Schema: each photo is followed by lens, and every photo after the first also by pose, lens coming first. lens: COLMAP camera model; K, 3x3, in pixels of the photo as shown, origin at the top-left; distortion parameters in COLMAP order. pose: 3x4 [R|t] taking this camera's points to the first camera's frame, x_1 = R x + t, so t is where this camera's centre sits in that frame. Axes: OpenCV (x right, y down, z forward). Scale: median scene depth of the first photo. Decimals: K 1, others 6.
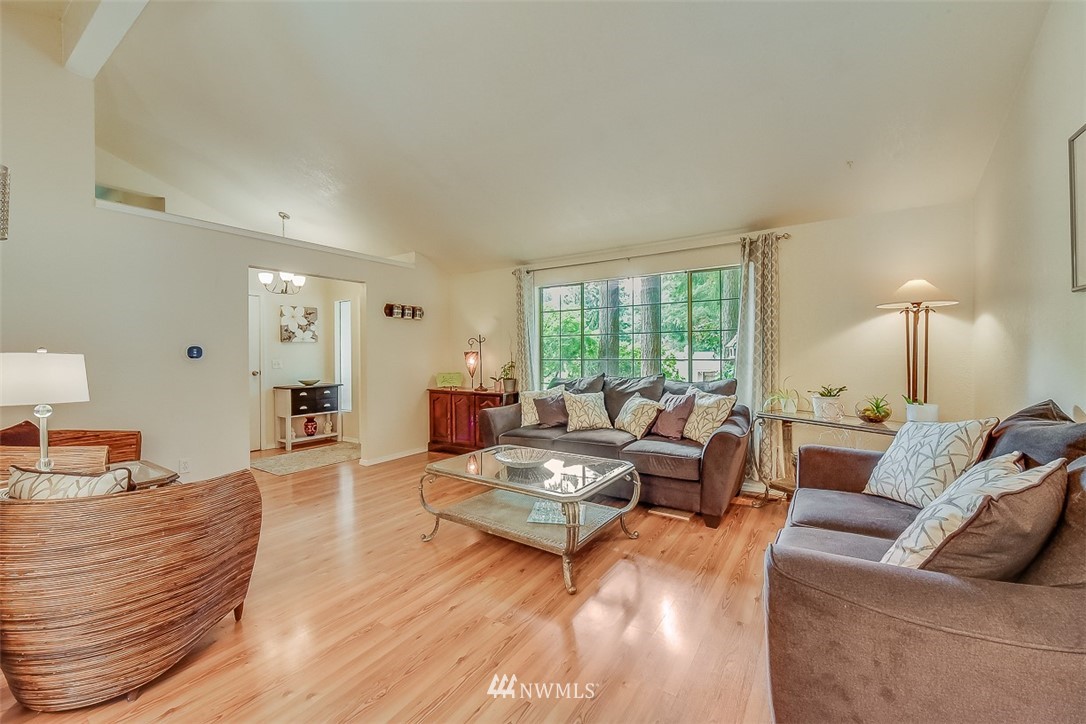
lens RADIAL K [[442.6, 0, 525.2], [0, 442.6, 351.8], [0, 0, 1]] dist [-0.004600, 0.000431]
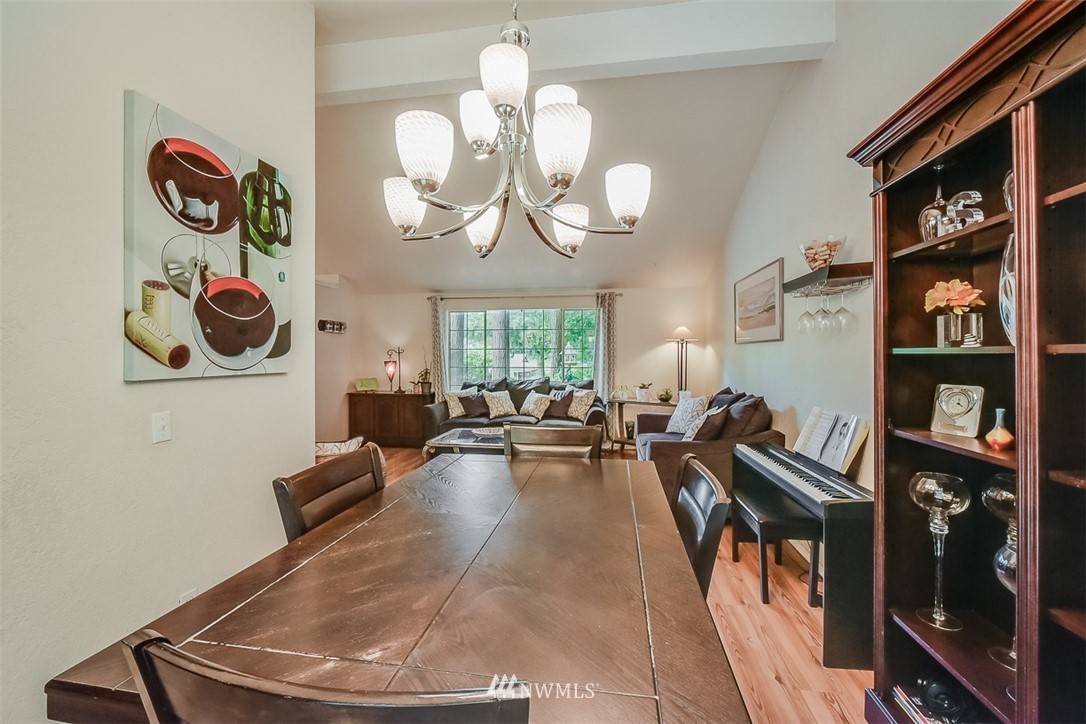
lens RADIAL K [[442.6, 0, 528.5], [0, 442.6, 353.8], [0, 0, 1]] dist [-0.004600, 0.000431]
pose [[0.914356, 0.005302, 0.404877, -0.396504], [-0.005841, 0.999983, 0.000096, -0.032361], [-0.404869, -0.002452, 0.914371, -0.385174]]
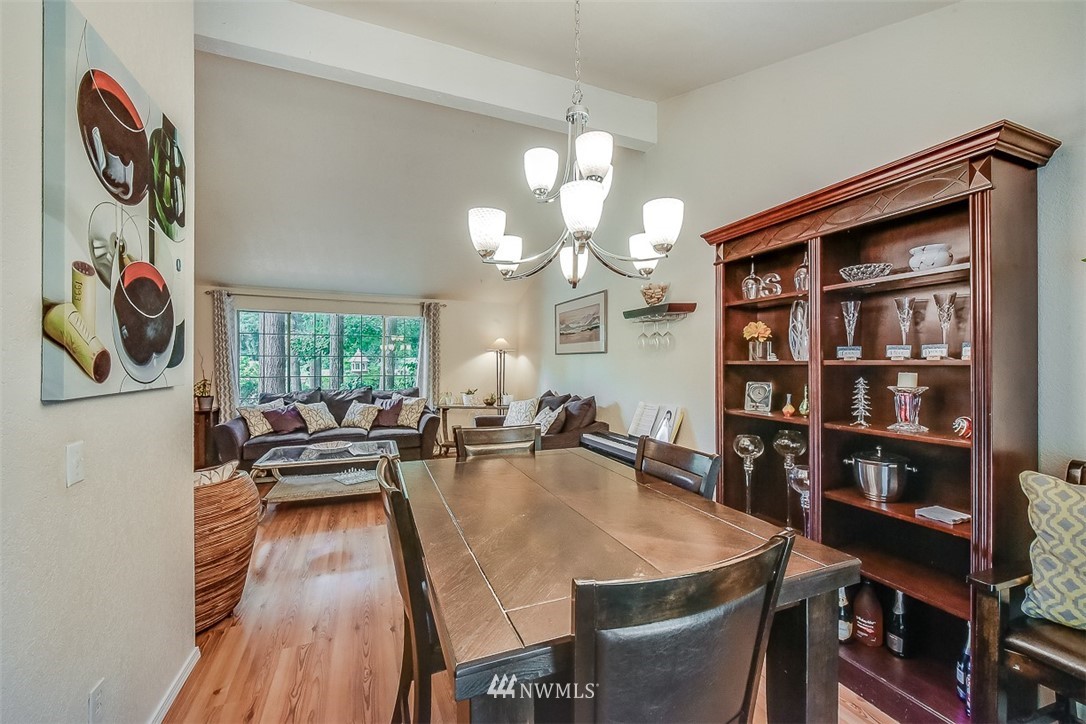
lens RADIAL K [[442.6, 0, 534.9], [0, 442.6, 362.9], [0, 0, 1]] dist [-0.004600, 0.000431]
pose [[0.565854, 0.006486, 0.824480, -0.633276], [-0.009959, 0.999950, -0.001031, -0.032592], [-0.824445, -0.007628, 0.565891, -0.287706]]
